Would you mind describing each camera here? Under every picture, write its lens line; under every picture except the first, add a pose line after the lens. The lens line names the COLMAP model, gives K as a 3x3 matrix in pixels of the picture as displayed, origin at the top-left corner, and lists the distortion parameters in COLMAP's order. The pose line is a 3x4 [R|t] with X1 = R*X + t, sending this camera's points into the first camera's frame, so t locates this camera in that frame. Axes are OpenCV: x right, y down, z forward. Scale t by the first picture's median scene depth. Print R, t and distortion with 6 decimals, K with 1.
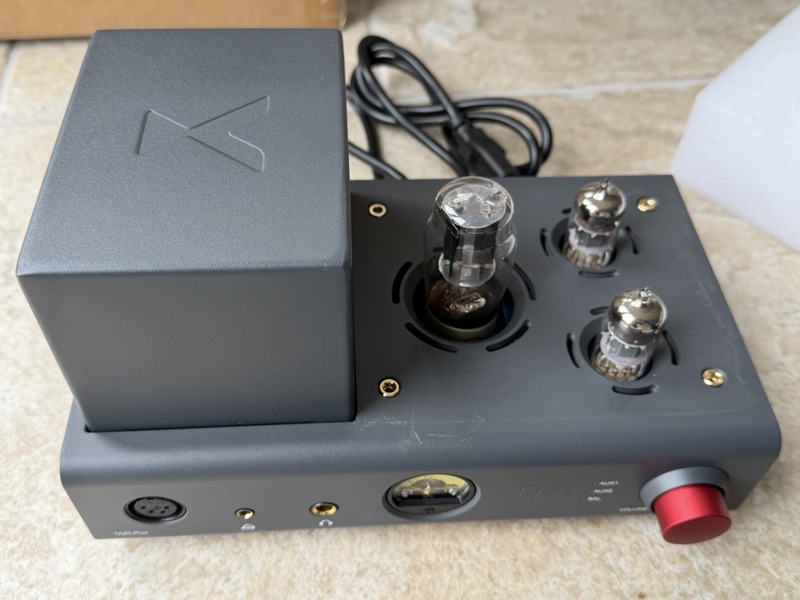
lens RADIAL K [[792.7, 0, 400.0], [0, 792.7, 300.0], [0, 0, 1]] dist [0.067915, -0.204074]
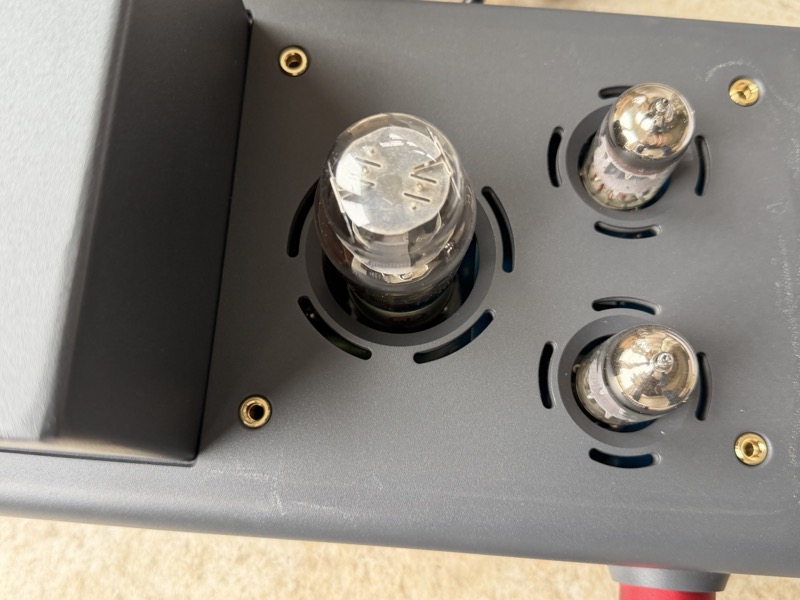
lens RADIAL K [[792.7, 0, 400.0], [0, 792.7, 300.0], [0, 0, 1]] dist [0.067915, -0.204074]
pose [[0.989417, 0.124436, -0.074624, 0.135706], [-0.075320, 0.880058, 0.468855, -0.274466], [0.124016, -0.458273, 0.880117, 0.432633]]
